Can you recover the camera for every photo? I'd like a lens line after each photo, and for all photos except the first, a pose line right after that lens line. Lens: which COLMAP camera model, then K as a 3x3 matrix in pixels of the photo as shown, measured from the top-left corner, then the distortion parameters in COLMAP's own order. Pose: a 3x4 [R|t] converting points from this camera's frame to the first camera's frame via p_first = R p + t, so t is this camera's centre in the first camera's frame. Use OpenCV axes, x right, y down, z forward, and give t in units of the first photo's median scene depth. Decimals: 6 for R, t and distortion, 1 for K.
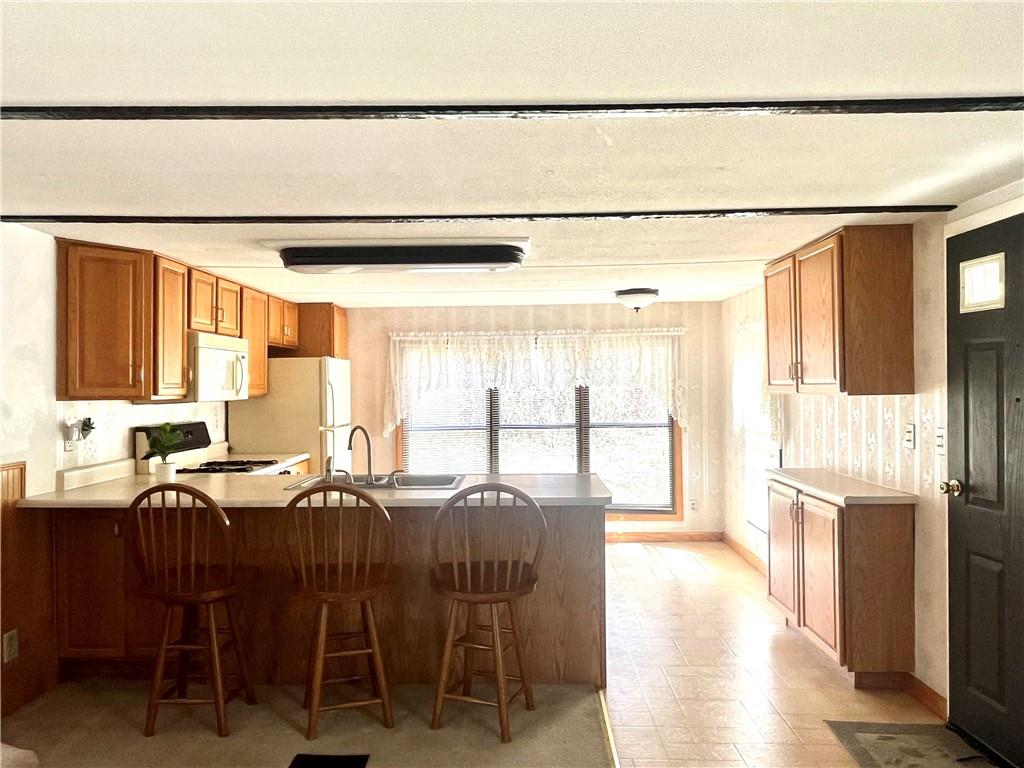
lens RADIAL K [[751.0, 0, 512.0], [0, 751.0, 384.0], [0, 0, 1]] dist [0.003825, -0.000464]
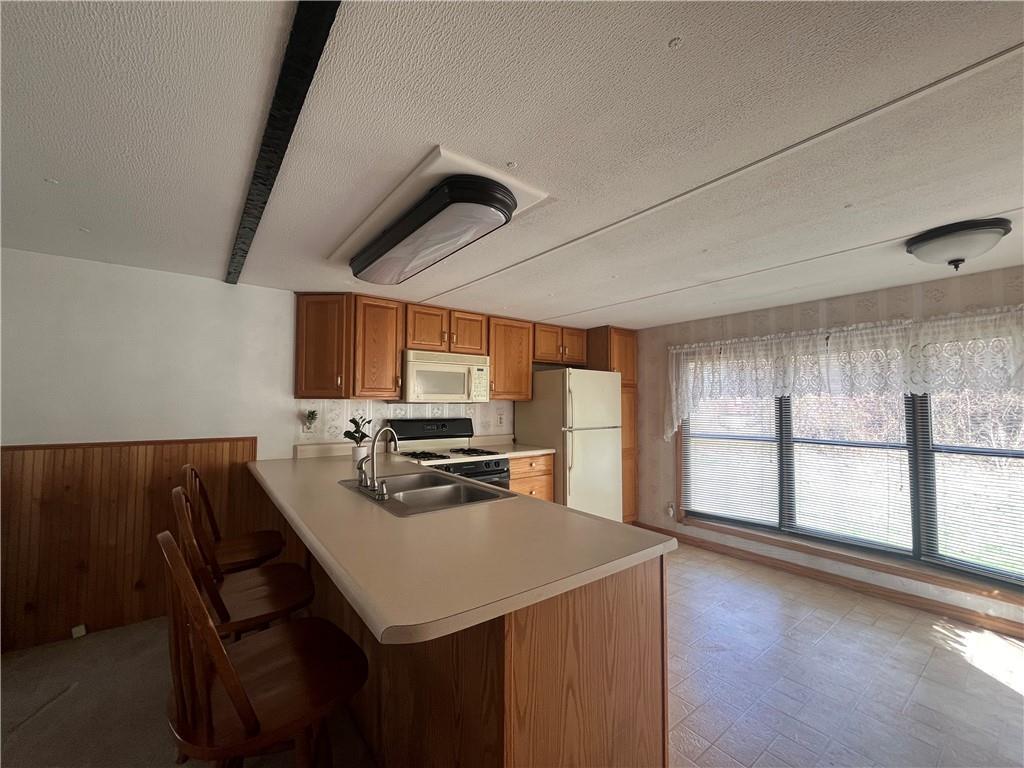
lens RADIAL K [[413.9, 0, 512.0], [0, 413.9, 384.0], [0, 0, 1]] dist [-0.001065, -0.000337]
pose [[0.615881, -0.021001, -0.787559, 0.234564], [-0.009203, 0.999385, -0.033846, 0.012322], [0.787785, 0.028093, 0.615309, 0.595134]]
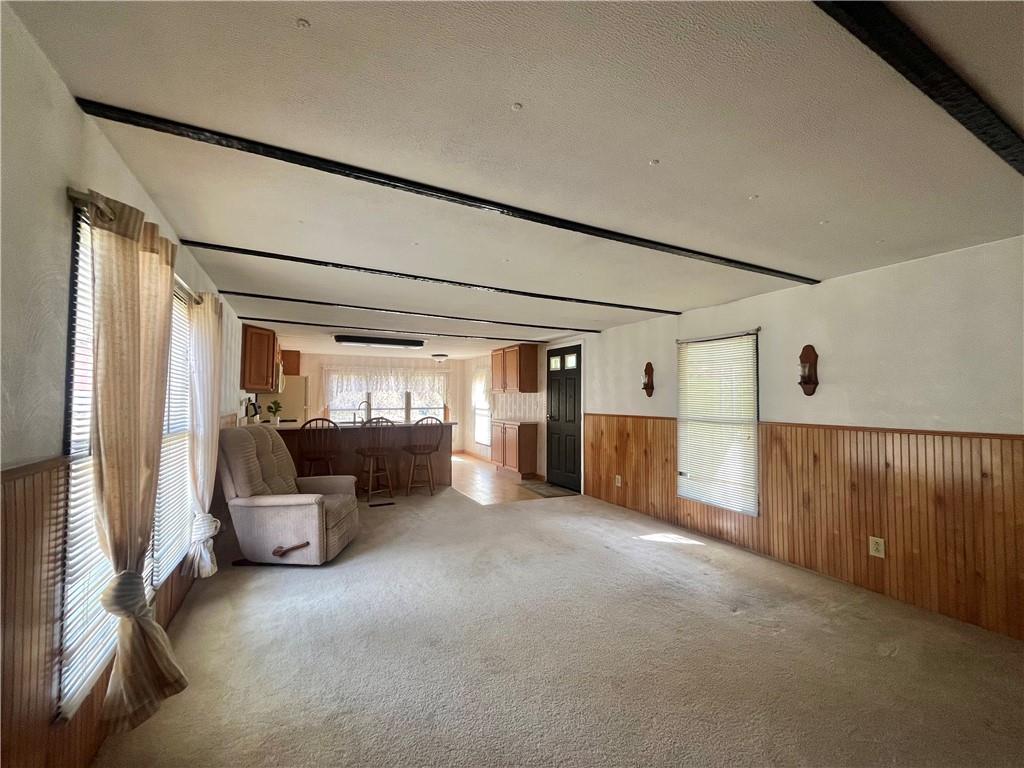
lens RADIAL K [[413.9, 0, 512.0], [0, 413.9, 384.0], [0, 0, 1]] dist [-0.001065, -0.000337]
pose [[0.880817, 0.027077, 0.472681, -0.331033], [-0.011100, 0.999270, -0.036558, 0.030672], [-0.473326, 0.026954, 0.880475, -0.440812]]
